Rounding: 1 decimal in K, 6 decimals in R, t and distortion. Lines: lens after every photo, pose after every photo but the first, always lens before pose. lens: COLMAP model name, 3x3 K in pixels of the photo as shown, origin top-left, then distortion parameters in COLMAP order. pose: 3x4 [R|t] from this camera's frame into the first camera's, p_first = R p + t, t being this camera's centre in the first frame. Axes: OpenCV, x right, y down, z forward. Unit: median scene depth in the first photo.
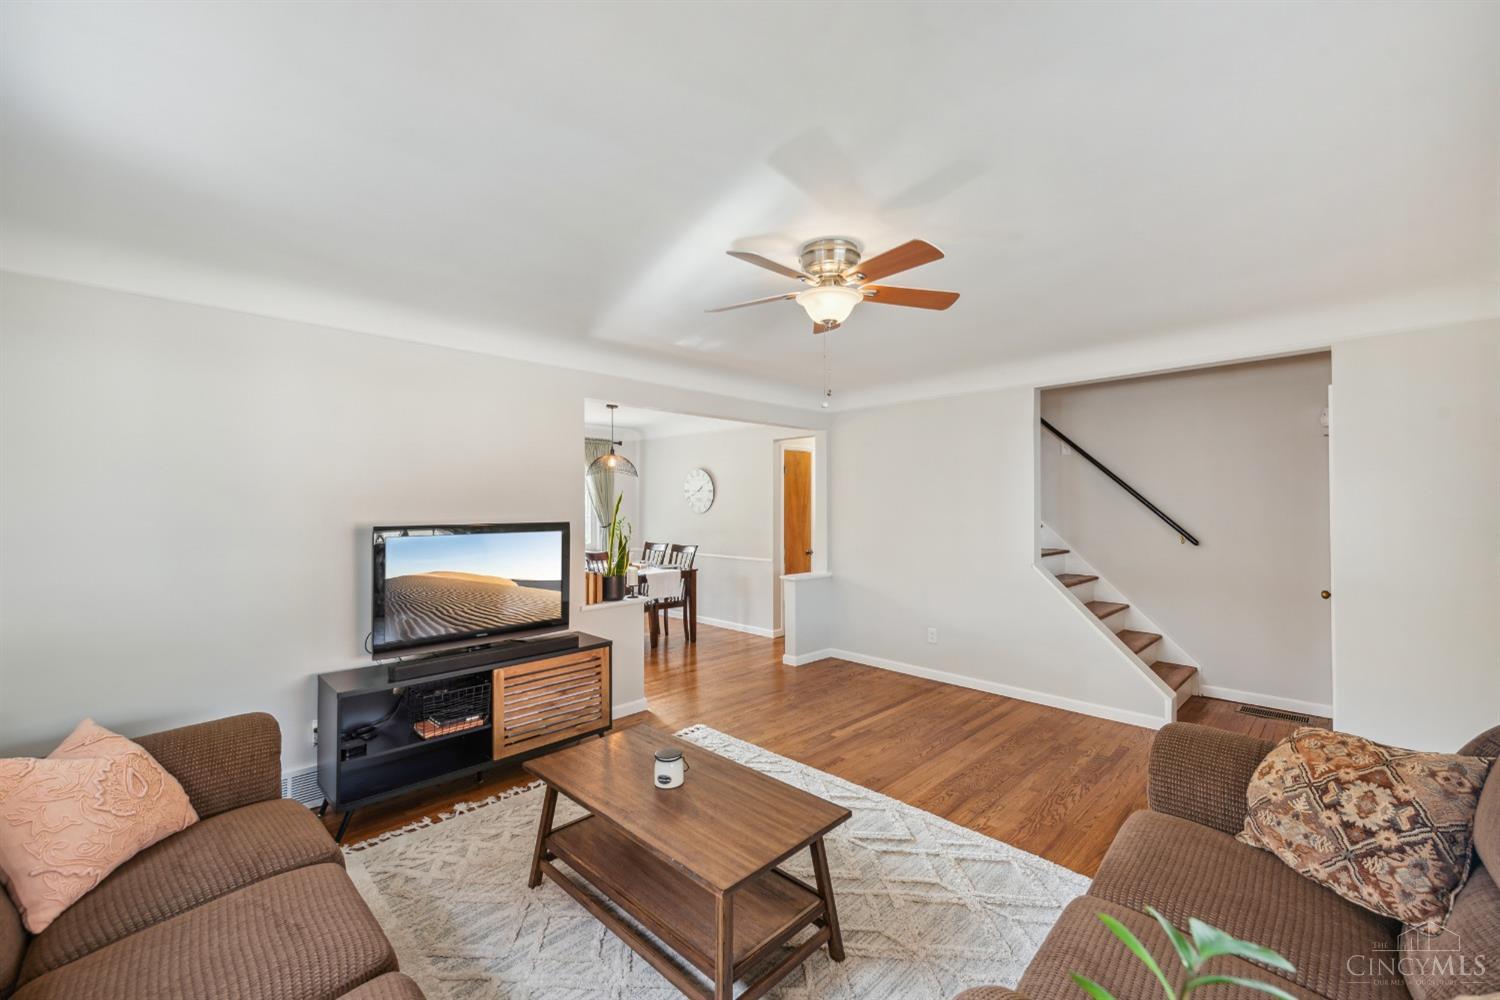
lens RADIAL K [[610.5, 0, 737.8], [0, 610.5, 498.4], [0, 0, 1]] dist [0.008388, -0.000734]
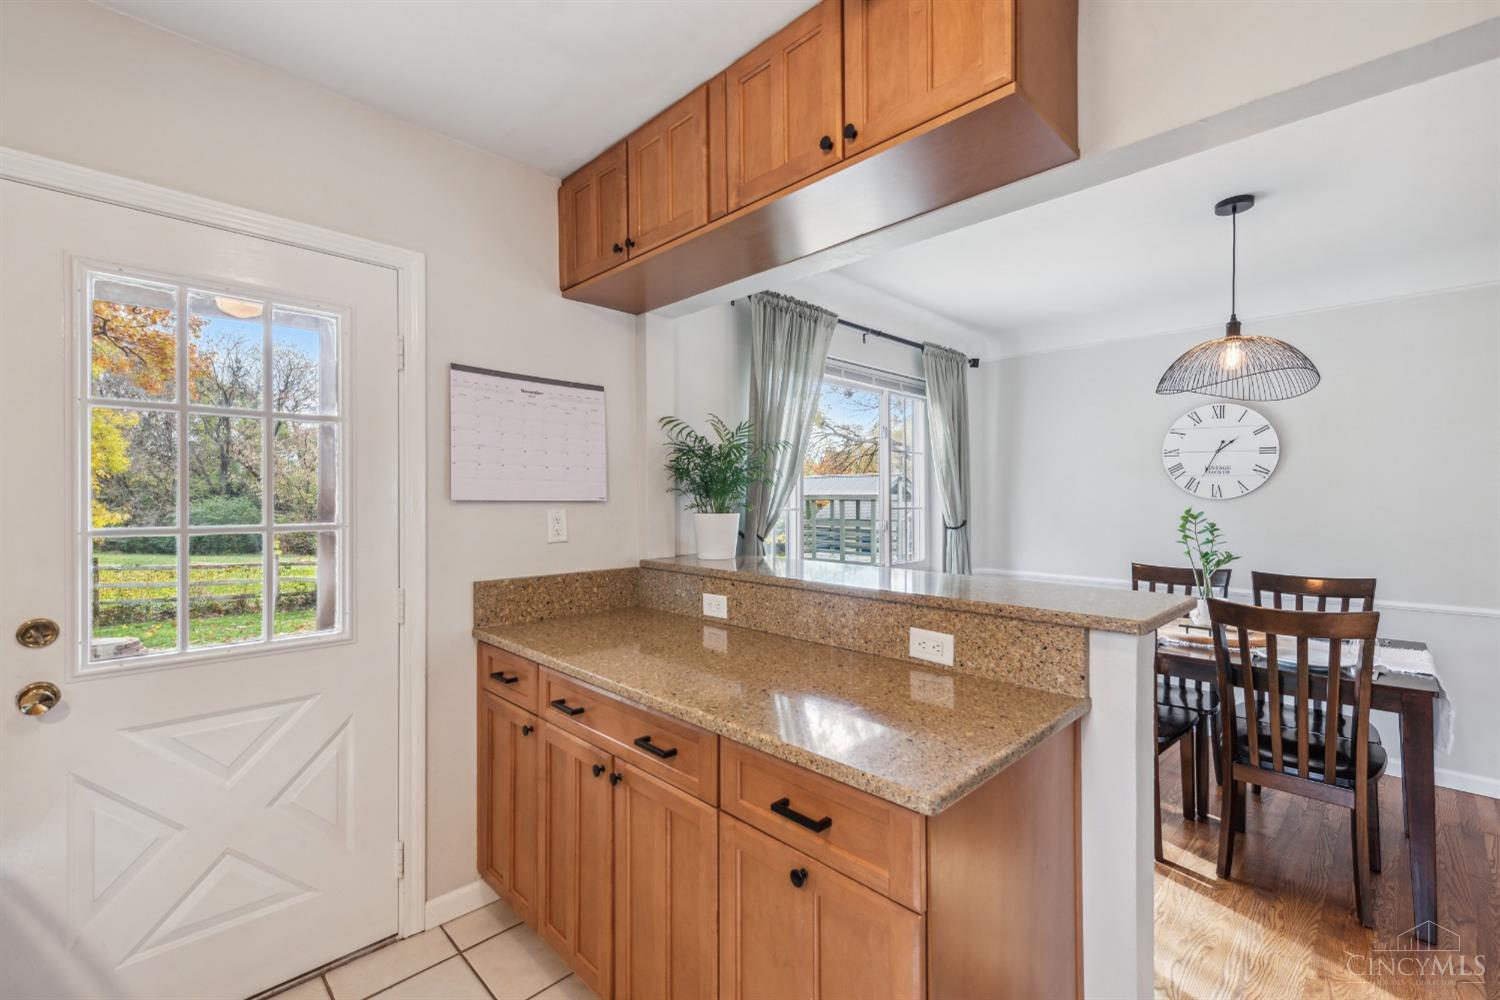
lens RADIAL K [[638.5, 0, 762.4], [0, 638.5, 504.6], [0, 0, 1]] dist [0.010630, -0.001180]
pose [[0.999966, 0.005633, 0.005960, -0.415213], [-0.005767, 0.999728, 0.022588, 0.019294], [-0.005831, -0.022622, 0.999727, 0.523827]]
